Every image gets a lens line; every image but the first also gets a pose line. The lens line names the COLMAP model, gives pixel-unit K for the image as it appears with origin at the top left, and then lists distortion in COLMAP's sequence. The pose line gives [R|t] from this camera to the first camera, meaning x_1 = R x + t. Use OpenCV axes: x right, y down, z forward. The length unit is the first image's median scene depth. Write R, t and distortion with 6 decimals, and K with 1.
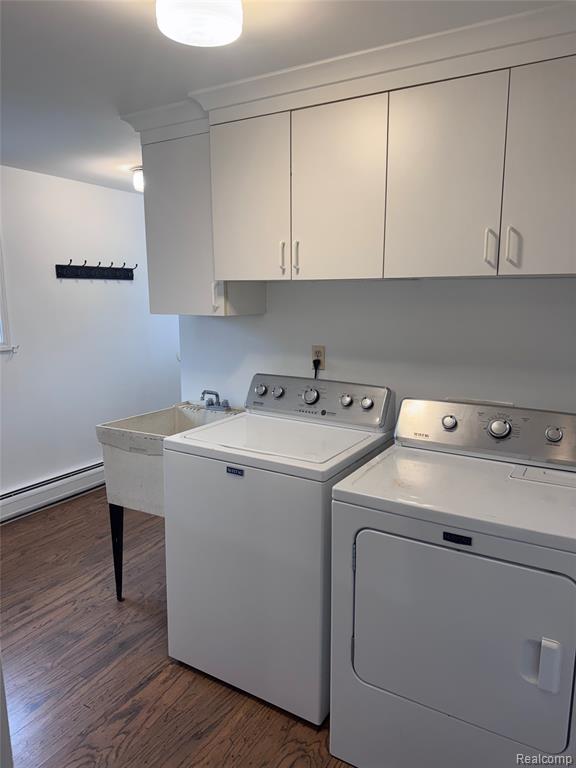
lens RADIAL K [[535.0, 0, 284.6], [0, 535.0, 383.9], [0, 0, 1]] dist [0.059740, -0.049071]
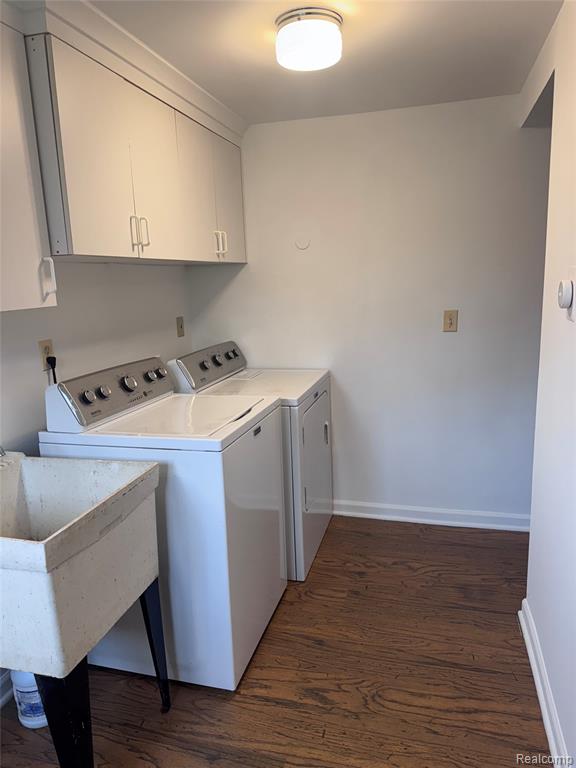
lens RADIAL K [[535.0, 0, 284.6], [0, 535.0, 383.9], [0, 0, 1]] dist [0.059740, -0.049071]
pose [[-0.252924, -0.182654, 0.950088, -1.026931], [0.200424, 0.950822, 0.236151, -0.160892], [-0.946499, 0.250149, -0.203878, 1.040680]]
